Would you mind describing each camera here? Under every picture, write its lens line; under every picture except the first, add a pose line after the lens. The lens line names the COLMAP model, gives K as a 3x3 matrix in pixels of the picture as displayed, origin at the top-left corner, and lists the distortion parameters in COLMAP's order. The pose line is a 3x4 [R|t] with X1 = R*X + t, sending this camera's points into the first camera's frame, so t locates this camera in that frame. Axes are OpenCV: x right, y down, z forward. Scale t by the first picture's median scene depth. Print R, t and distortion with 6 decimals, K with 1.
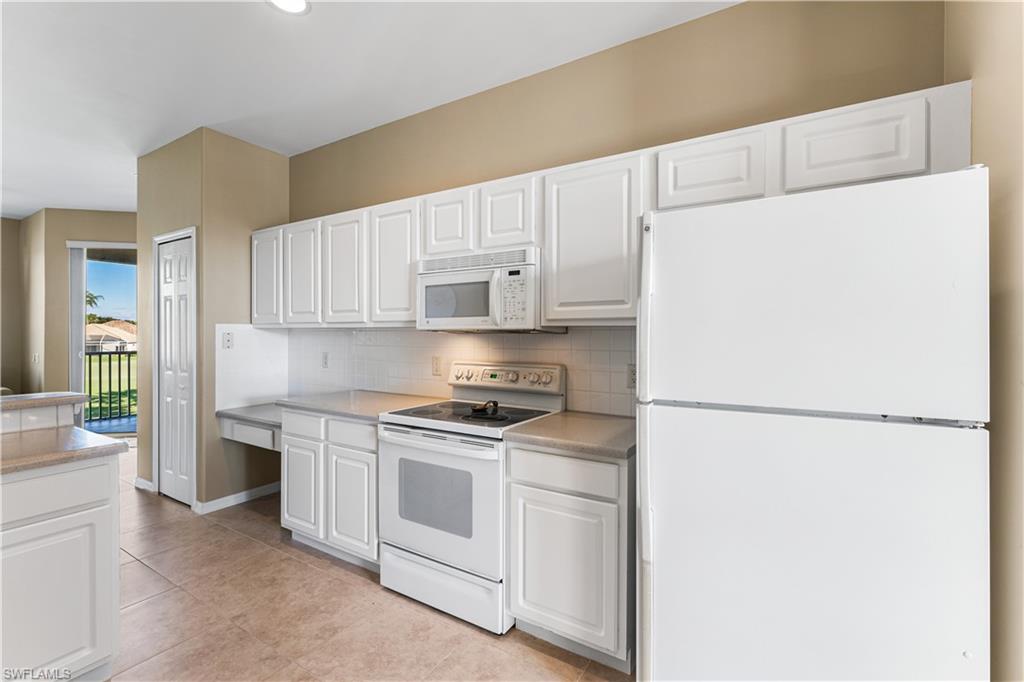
lens RADIAL K [[456.5, 0, 510.9], [0, 456.5, 330.6], [0, 0, 1]] dist [-0.000505, 0.000021]
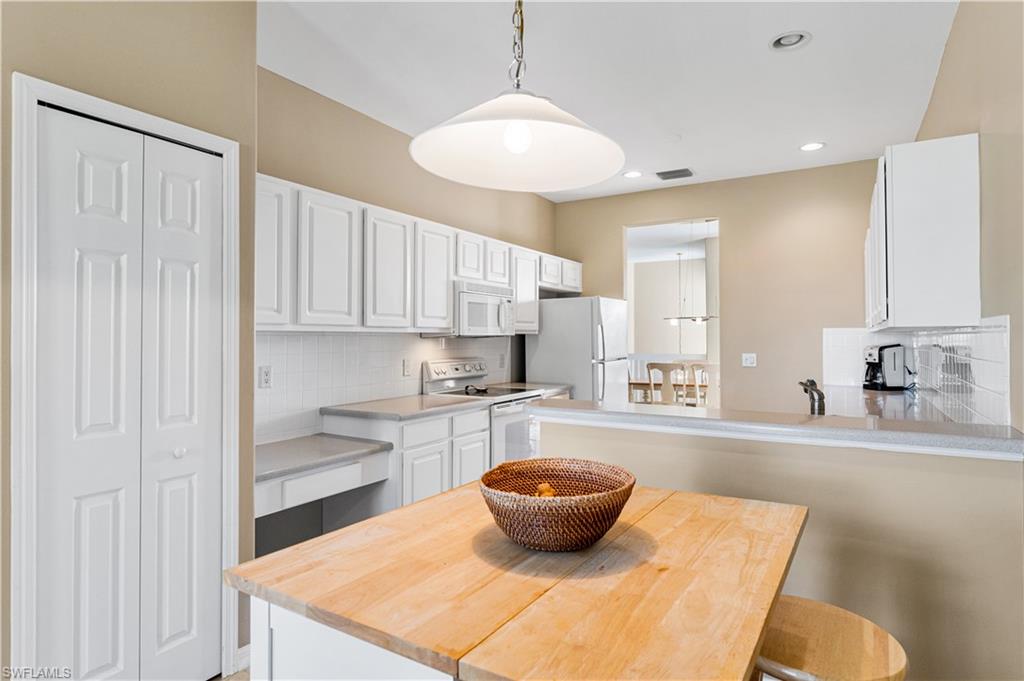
lens RADIAL K [[560.6, 0, 512.0], [0, 560.6, 340.5], [0, 0, 1]] dist [-0.000728, 0.000084]
pose [[-0.016059, -0.004322, 0.999862, -1.800335], [-0.000420, 0.999991, 0.004316, 0.005753], [-0.999871, -0.000351, -0.016061, 0.901959]]
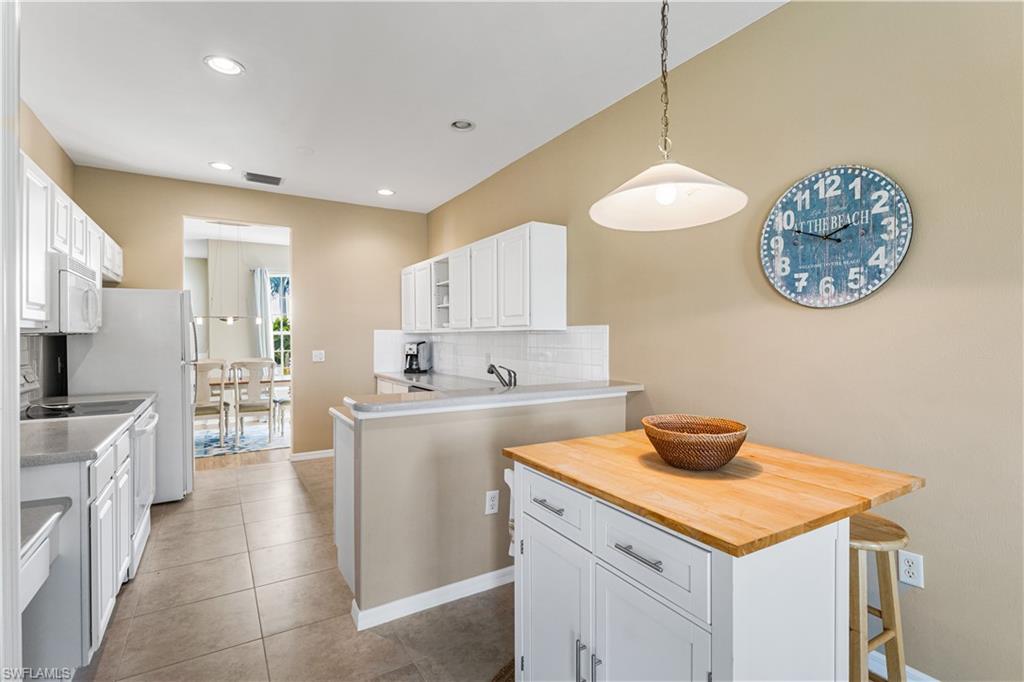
lens RADIAL K [[482.4, 0, 512.0], [0, 482.4, 341.0], [0, 0, 1]] dist [-0.000007, 0.000201]
pose [[-0.895909, -0.002941, 0.444228, -1.428807], [-0.000508, 0.999984, 0.005597, 0.009599], [-0.444237, 0.004788, -0.895897, 1.481763]]
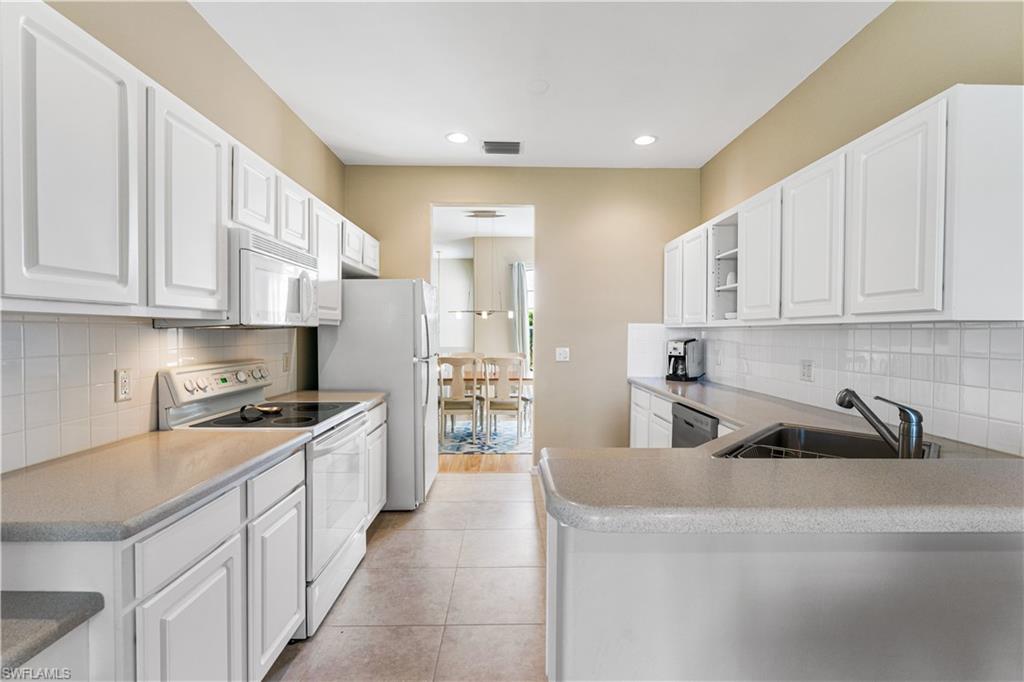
lens RADIAL K [[462.7, 0, 513.5], [0, 462.7, 342.8], [0, 0, 1]] dist [-0.001034, -0.000069]
pose [[-0.542643, -0.023288, 0.839641, -1.082852], [-0.008324, 0.999716, 0.022348, 0.007614], [-0.839922, 0.005138, -0.542682, 1.061905]]
